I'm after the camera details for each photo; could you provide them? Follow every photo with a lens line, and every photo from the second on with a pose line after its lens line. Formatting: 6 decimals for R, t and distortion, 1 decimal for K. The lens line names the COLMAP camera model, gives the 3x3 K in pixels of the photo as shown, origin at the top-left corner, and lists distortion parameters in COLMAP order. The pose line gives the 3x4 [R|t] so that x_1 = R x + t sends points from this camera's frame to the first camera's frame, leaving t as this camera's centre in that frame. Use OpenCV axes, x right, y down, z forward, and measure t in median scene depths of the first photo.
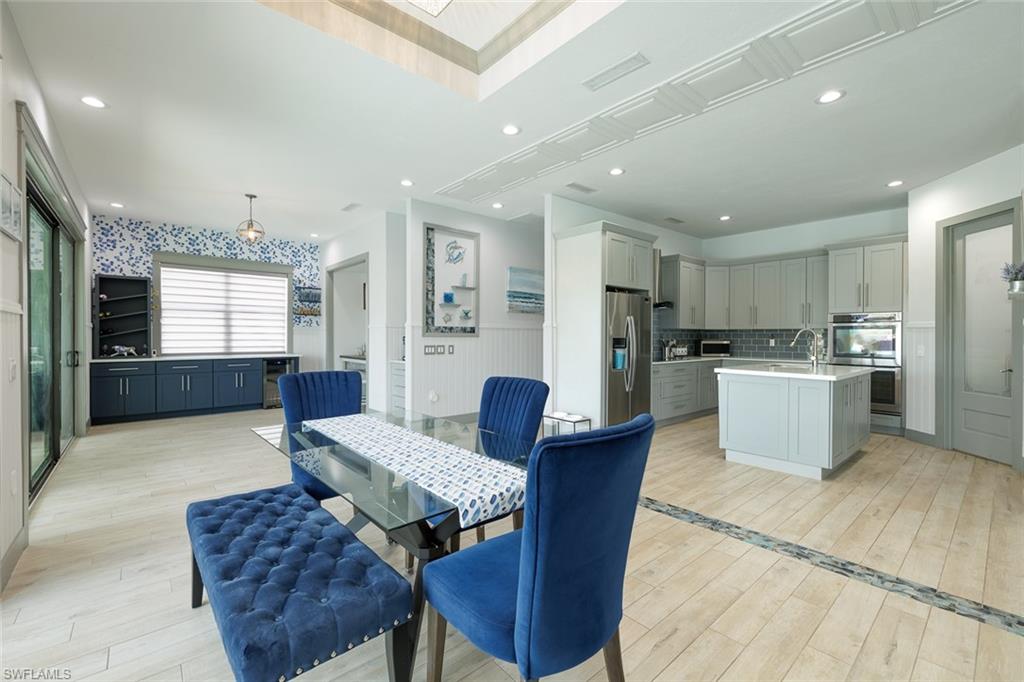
lens RADIAL K [[430.4, 0, 512.7], [0, 430.4, 339.1], [0, 0, 1]] dist [-0.002132, 0.001072]
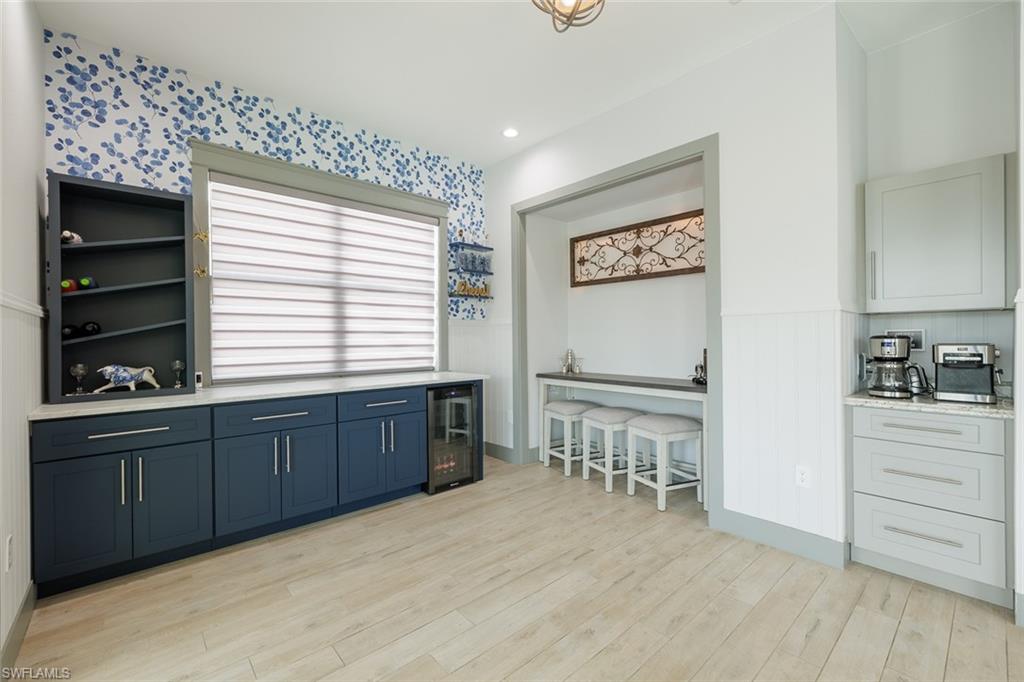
lens RADIAL K [[430.4, 0, 510.8], [0, 430.4, 338.2], [0, 0, 1]] dist [-0.002132, 0.001072]
pose [[0.999842, -0.009197, 0.015243, -0.612957], [0.009244, 0.999953, -0.003035, -0.005099], [-0.015214, 0.003175, 0.999879, 0.658931]]
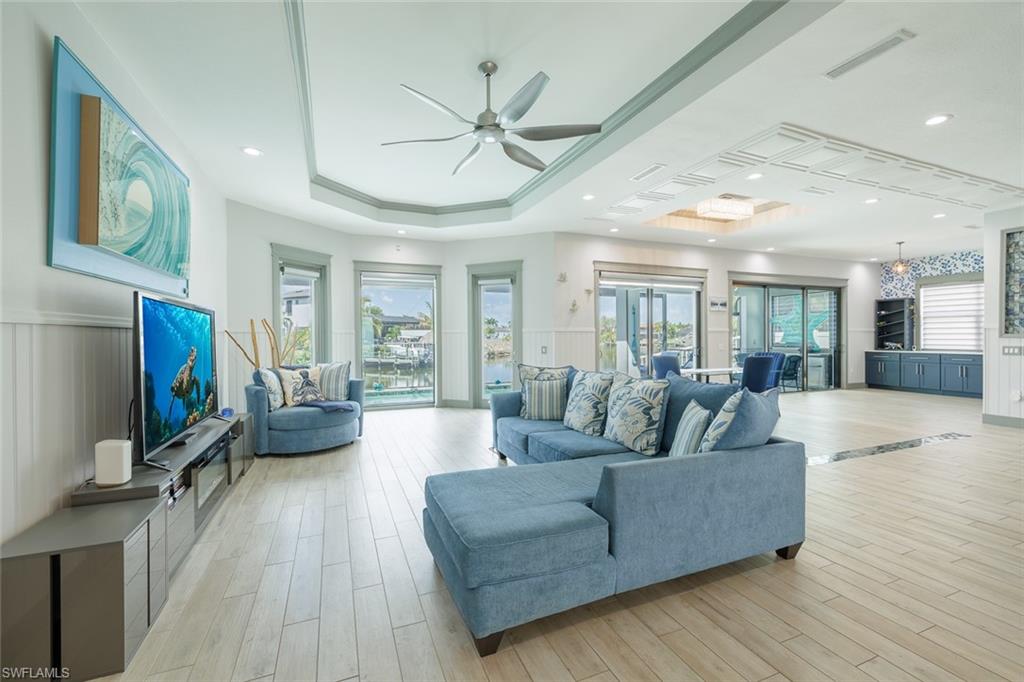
lens RADIAL K [[430.4, 0, 508.4], [0, 430.4, 339.2], [0, 0, 1]] dist [-0.002132, 0.001072]
pose [[-0.322377, 0.007081, -0.946585, 1.157245], [-0.000865, 0.999969, 0.007775, -0.008978], [0.946611, 0.003326, -0.322361, 0.184924]]
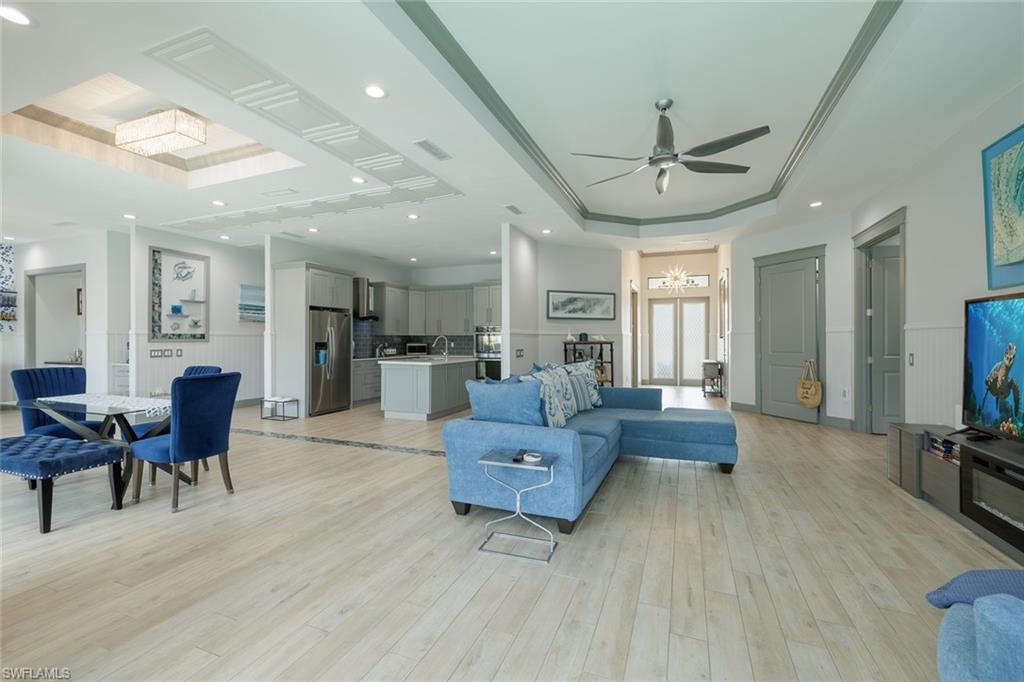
lens RADIAL K [[430.4, 0, 514.4], [0, 430.4, 339.1], [0, 0, 1]] dist [-0.002132, 0.001072]
pose [[0.889968, -0.003373, 0.456011, 0.143058], [0.006655, 0.999962, -0.005591, -0.000988], [-0.455975, 0.008011, 0.889957, -0.495365]]
